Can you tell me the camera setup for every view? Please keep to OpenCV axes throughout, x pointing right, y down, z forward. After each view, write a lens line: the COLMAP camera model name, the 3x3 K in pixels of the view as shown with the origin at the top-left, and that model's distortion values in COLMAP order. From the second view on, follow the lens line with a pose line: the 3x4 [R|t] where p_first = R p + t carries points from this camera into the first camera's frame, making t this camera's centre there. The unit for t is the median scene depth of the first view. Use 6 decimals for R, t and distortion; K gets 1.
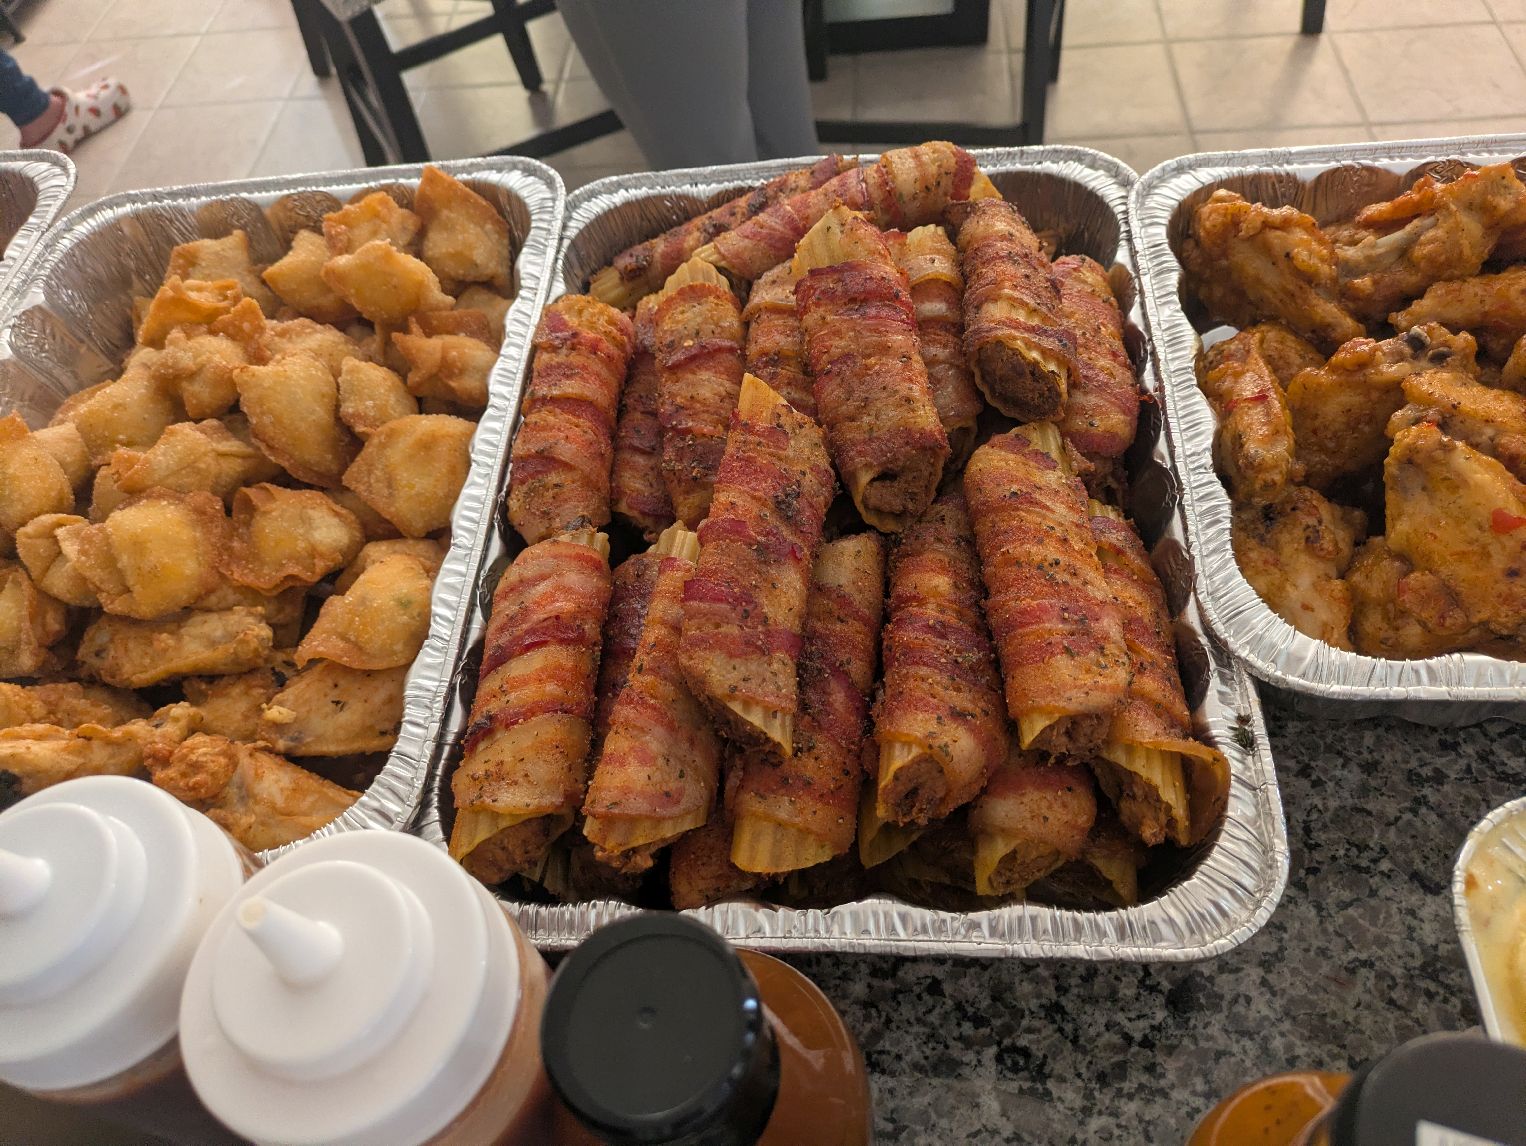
lens RADIAL K [[1111.6, 0, 762.2], [0, 1111.6, 582.7], [0, 0, 1]] dist [0.021834, -0.040320]
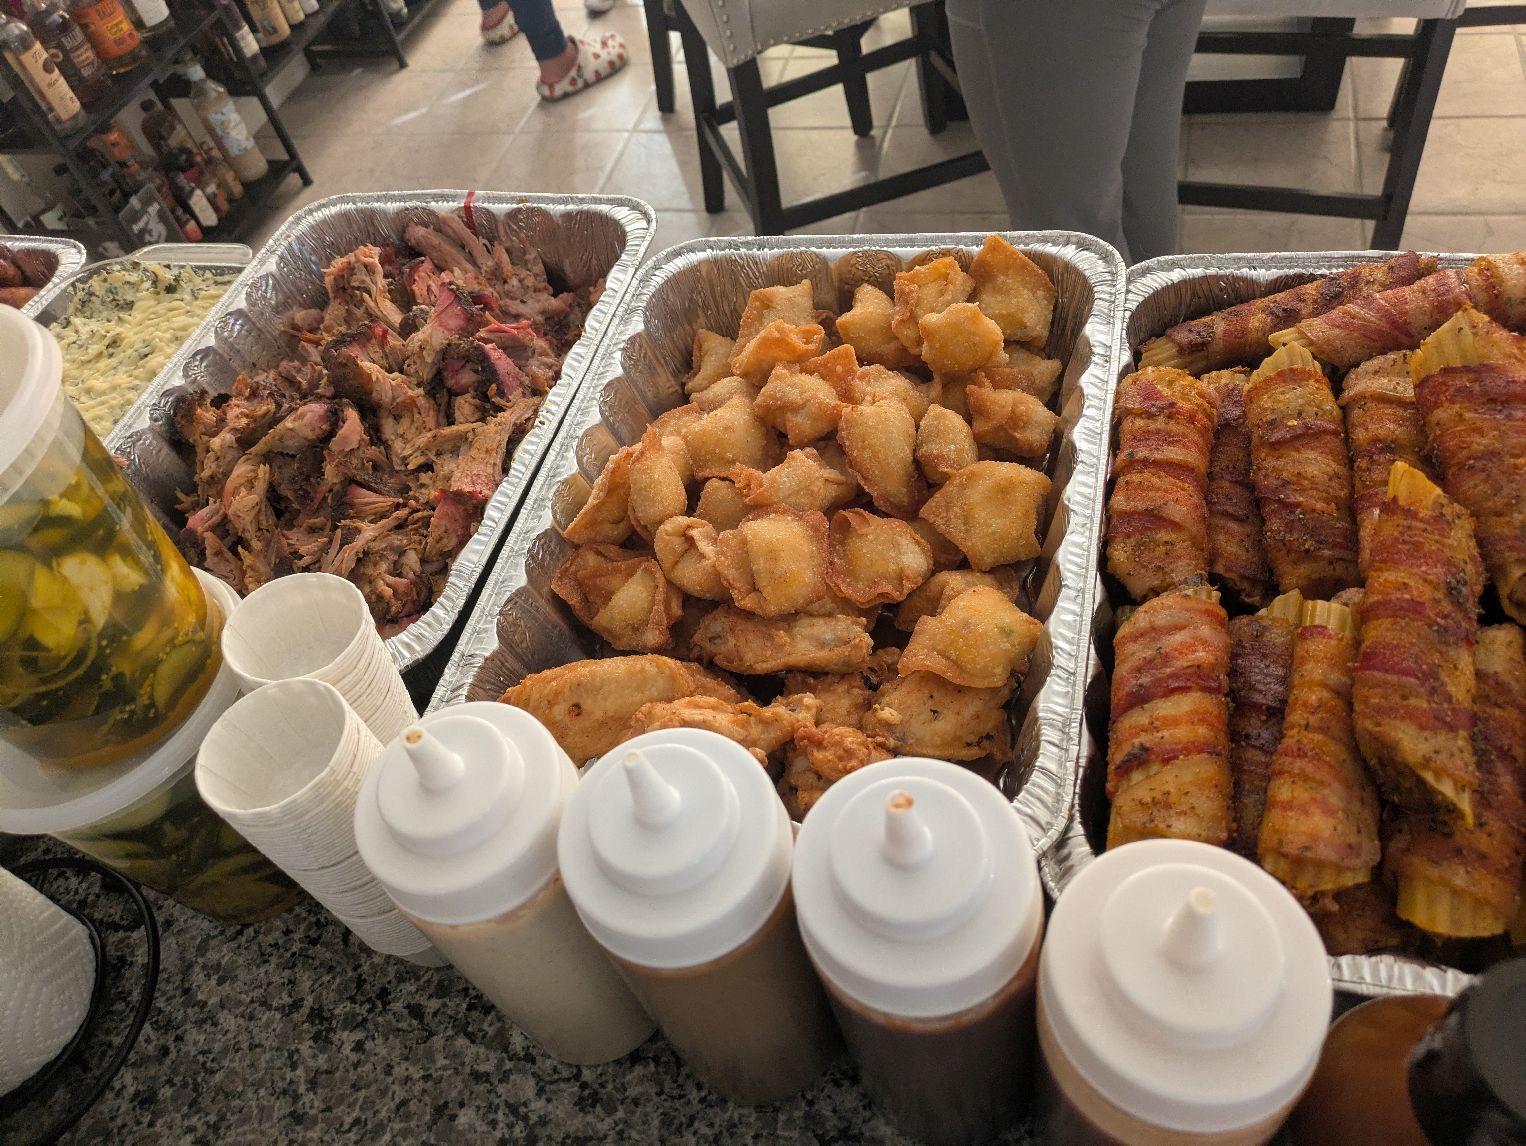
lens RADIAL K [[1099.2, 0, 763.0], [0, 1099.2, 573.0], [0, 0, 1]] dist [0.029009, -0.050941]
pose [[0.976642, 0.115923, -0.180923, -0.349941], [-0.121970, 0.992276, -0.022627, 0.014103], [0.176903, 0.044165, 0.983237, -0.125513]]
